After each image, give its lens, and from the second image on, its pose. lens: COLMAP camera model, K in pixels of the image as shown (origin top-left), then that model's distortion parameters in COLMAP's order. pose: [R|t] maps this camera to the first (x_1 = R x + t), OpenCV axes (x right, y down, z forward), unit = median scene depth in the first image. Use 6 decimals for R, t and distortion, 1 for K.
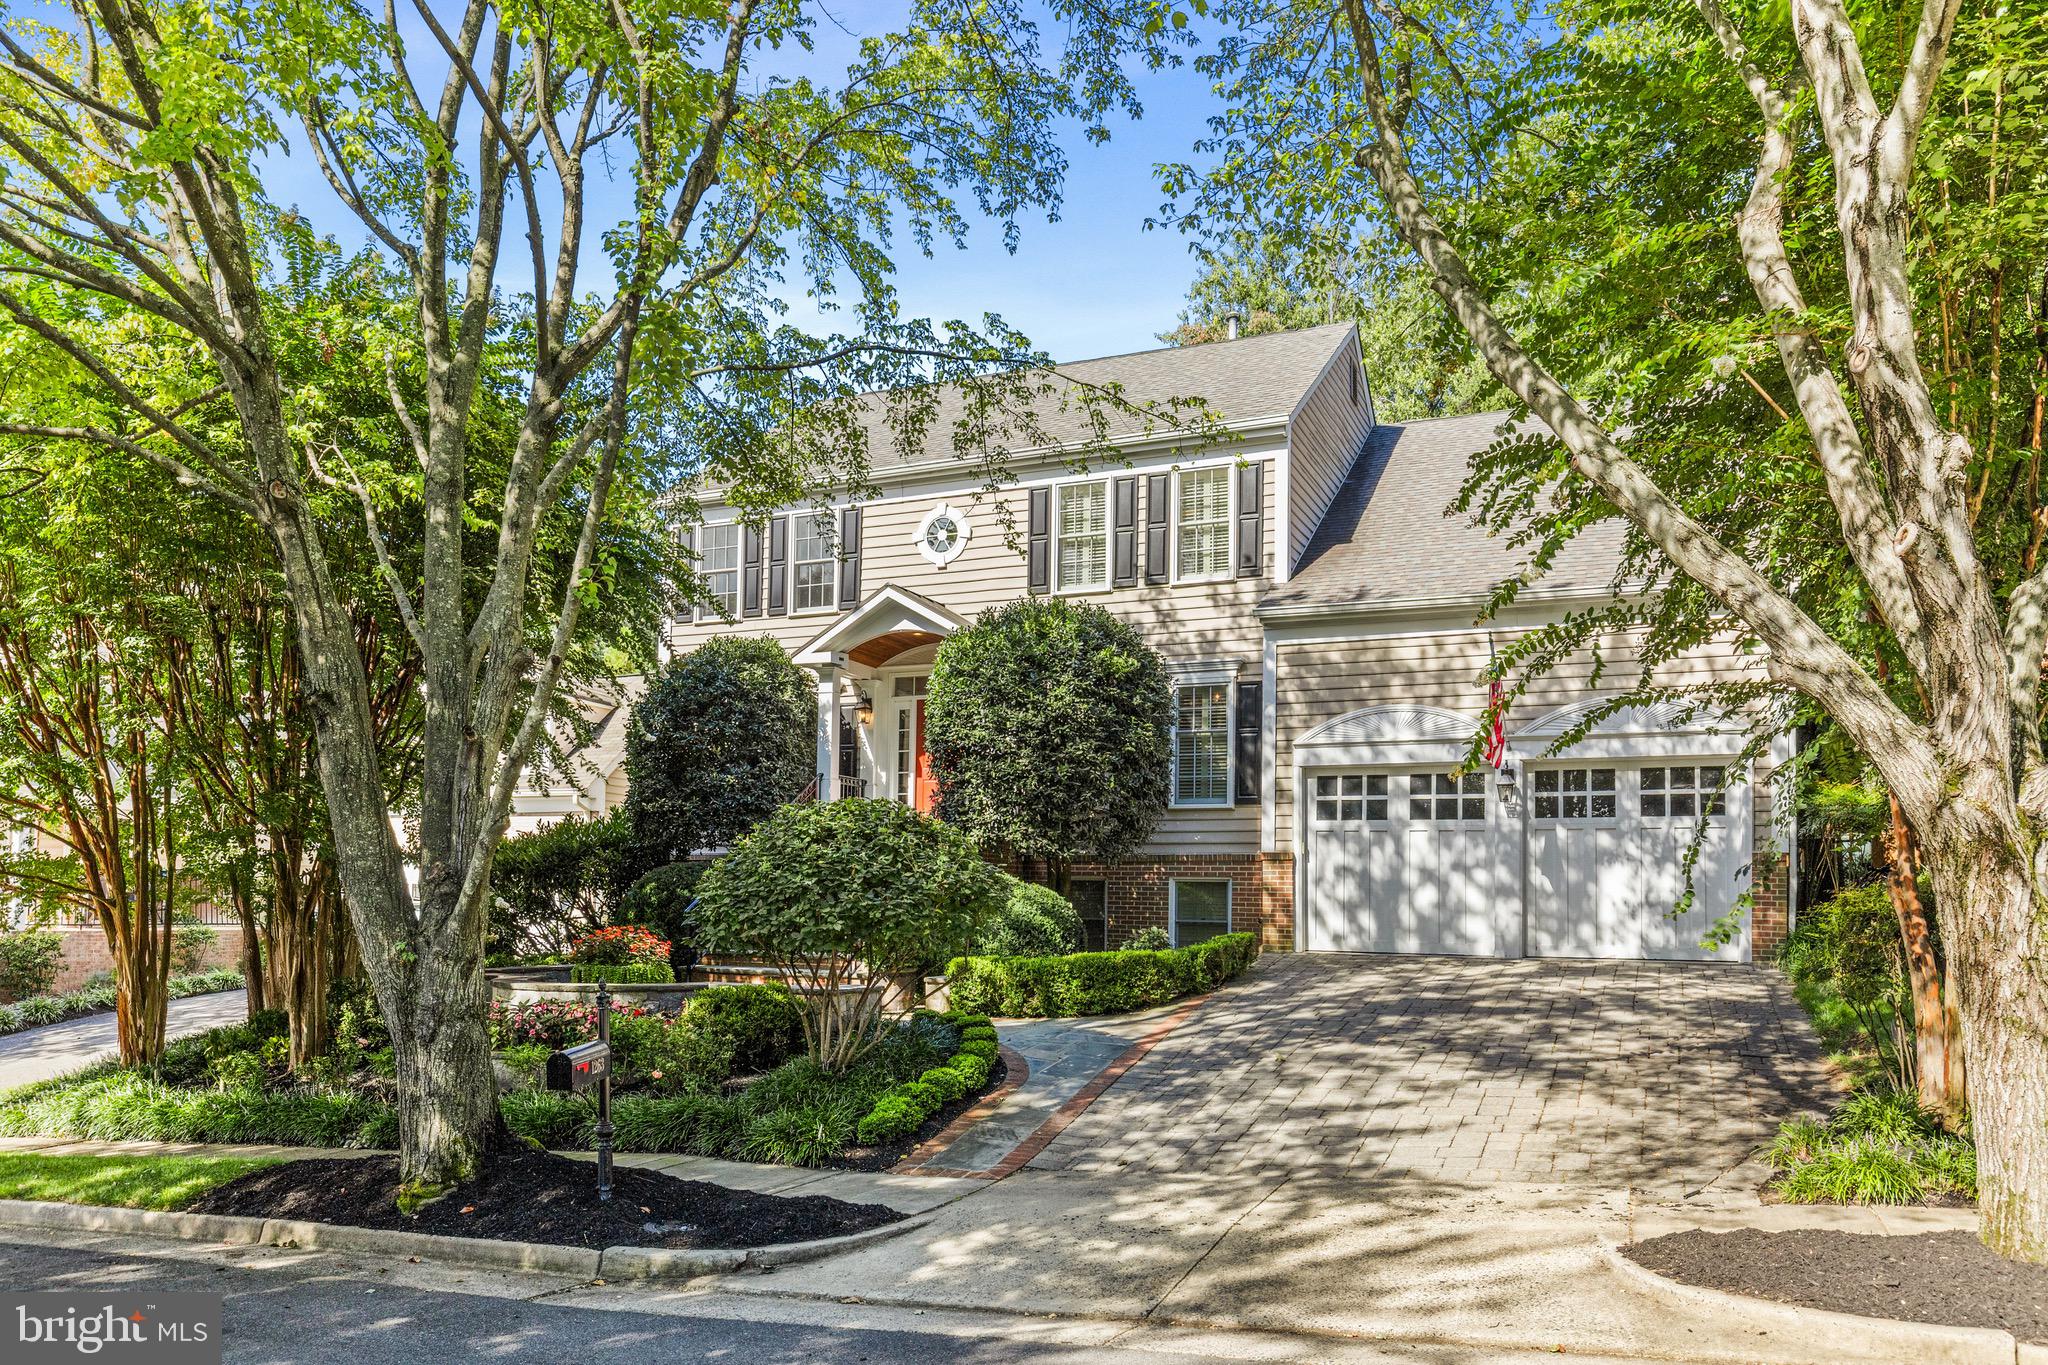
lens RADIAL K [[1441.4, 0, 1024.0], [0, 1441.4, 682.5], [0, 0, 1]] dist [-0.011256, -0.019957]
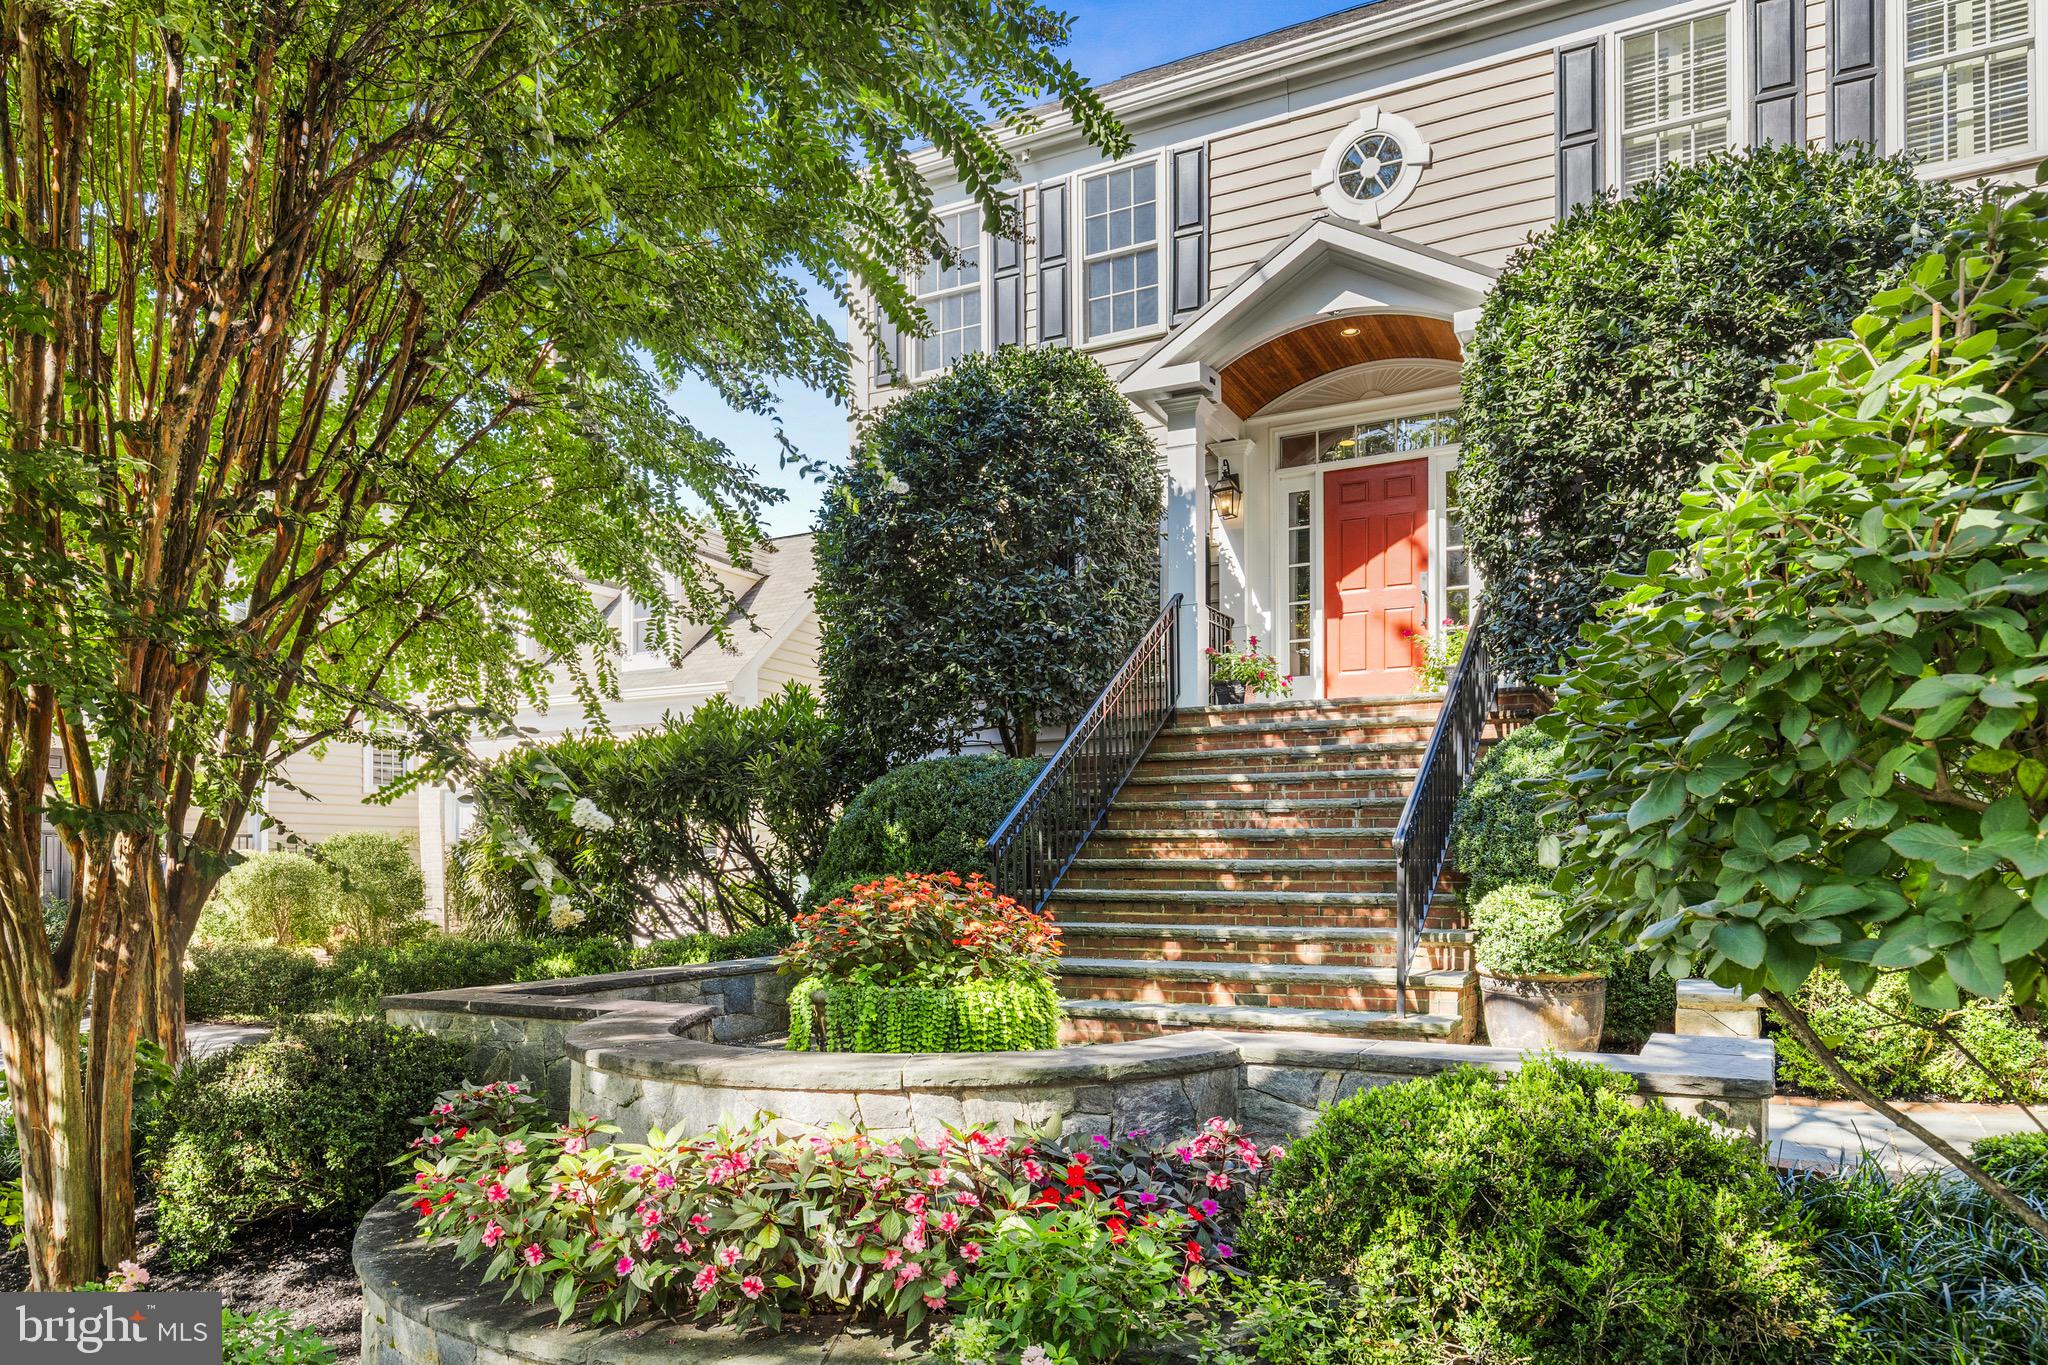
lens RADIAL K [[1361.1, 0, 1024.0], [0, 1361.1, 682.5], [0, 0, 1]] dist [0.038749, 0.001265]
pose [[0.997636, -0.023155, -0.064708, -0.209237], [0.024821, 0.999378, 0.025051, 0.101614], [0.064088, -0.026598, 0.997590, 0.611925]]
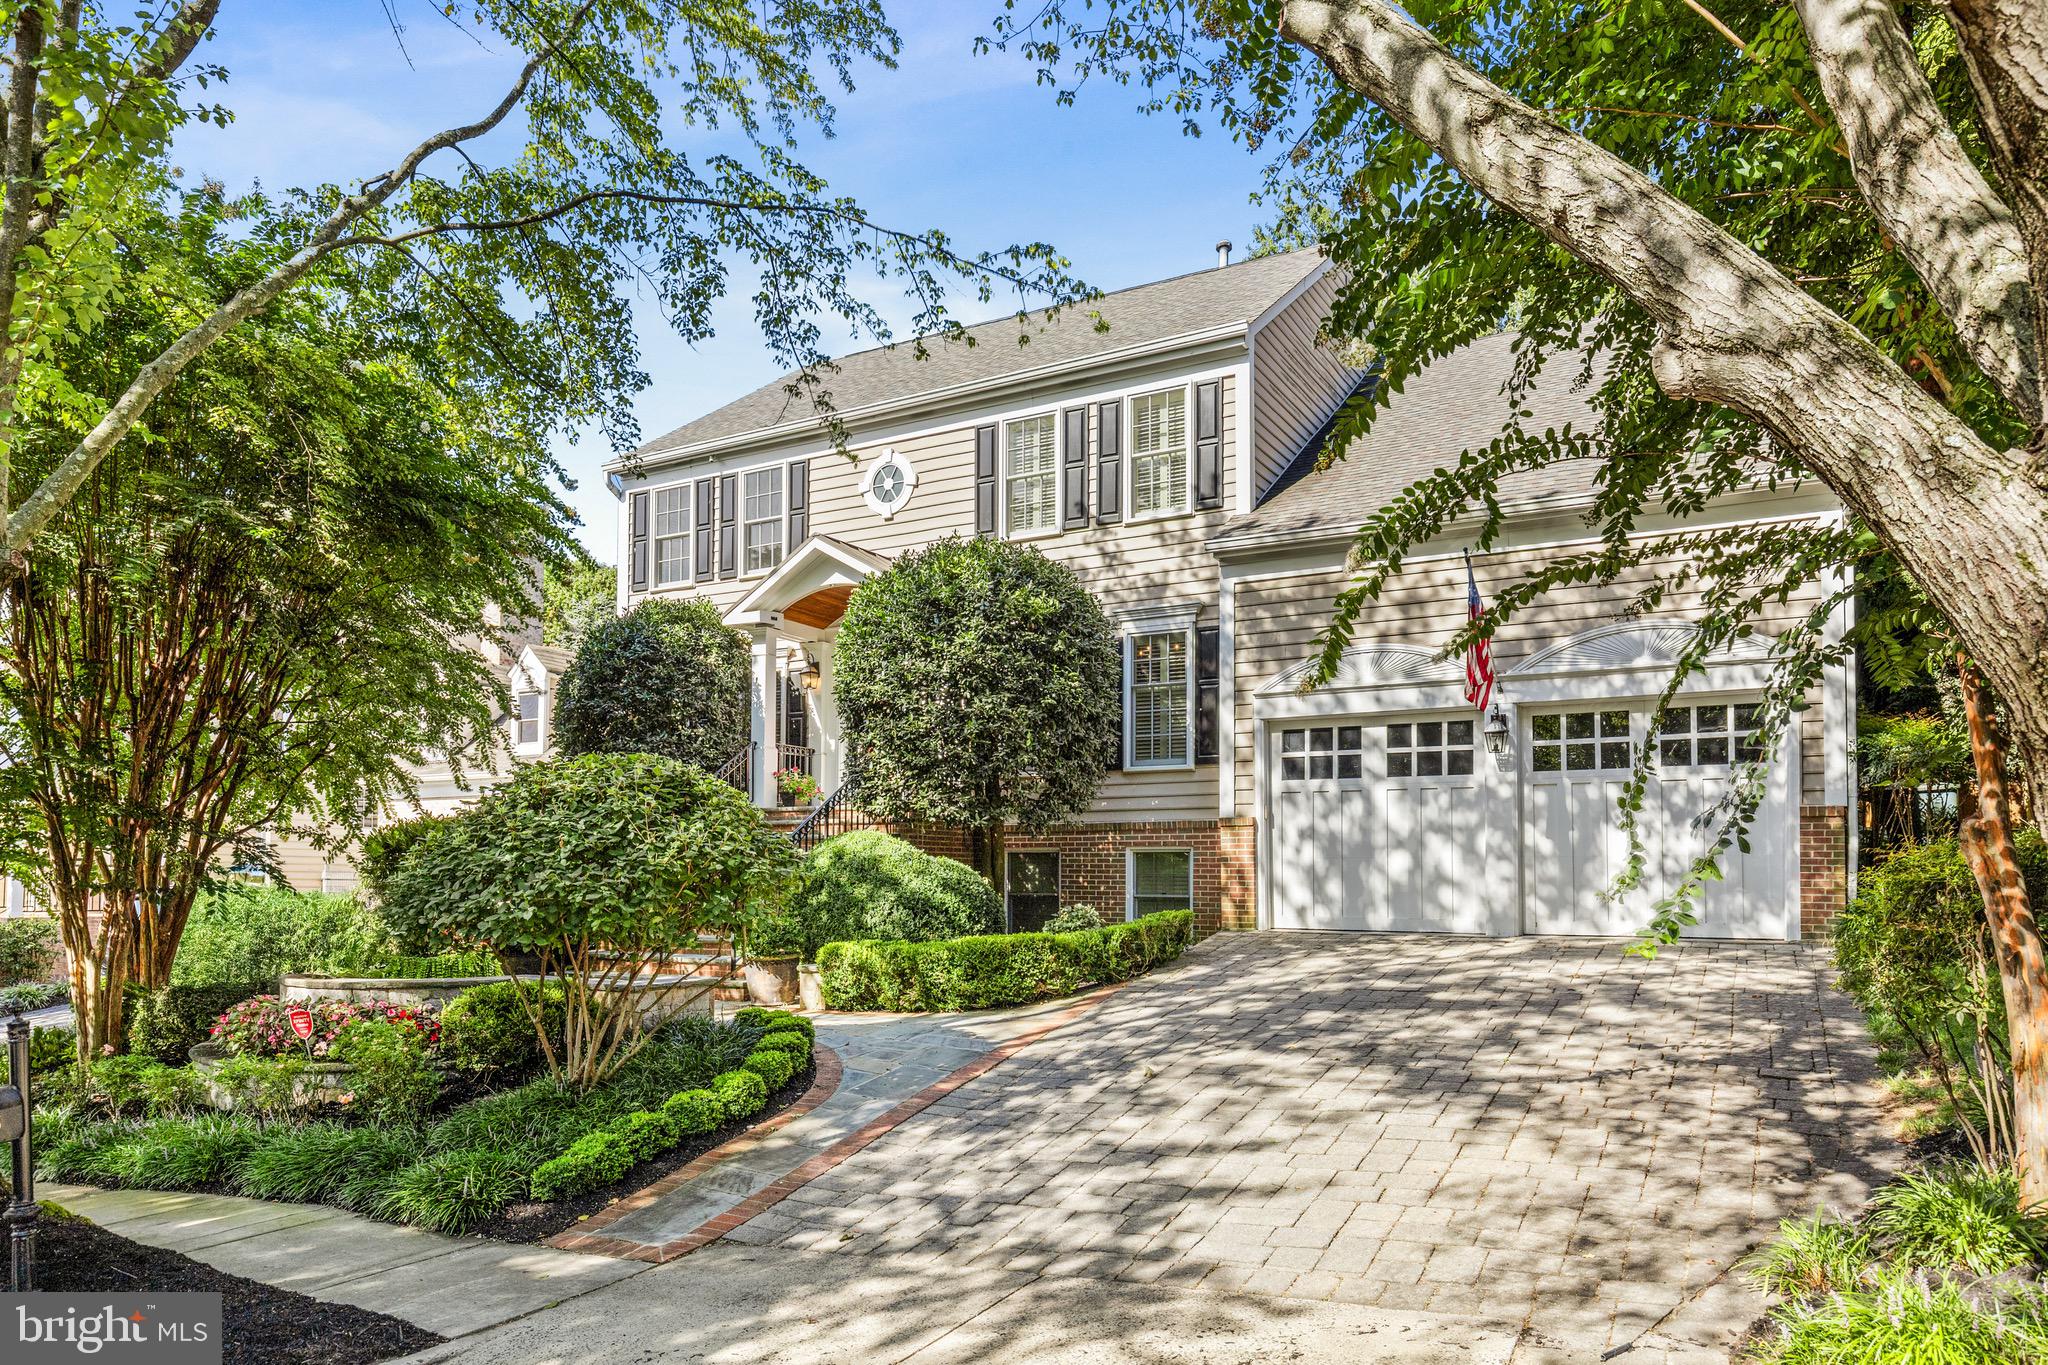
lens RADIAL K [[1312.2, 0, 1022.9], [0, 1312.2, 713.8], [0, 0, 1]] dist [0.001702, -0.002987]
pose [[0.995445, -0.025068, -0.091987, 0.136186], [0.027679, 0.999246, 0.027222, 0.032979], [0.091235, -0.029644, 0.995388, 0.214644]]
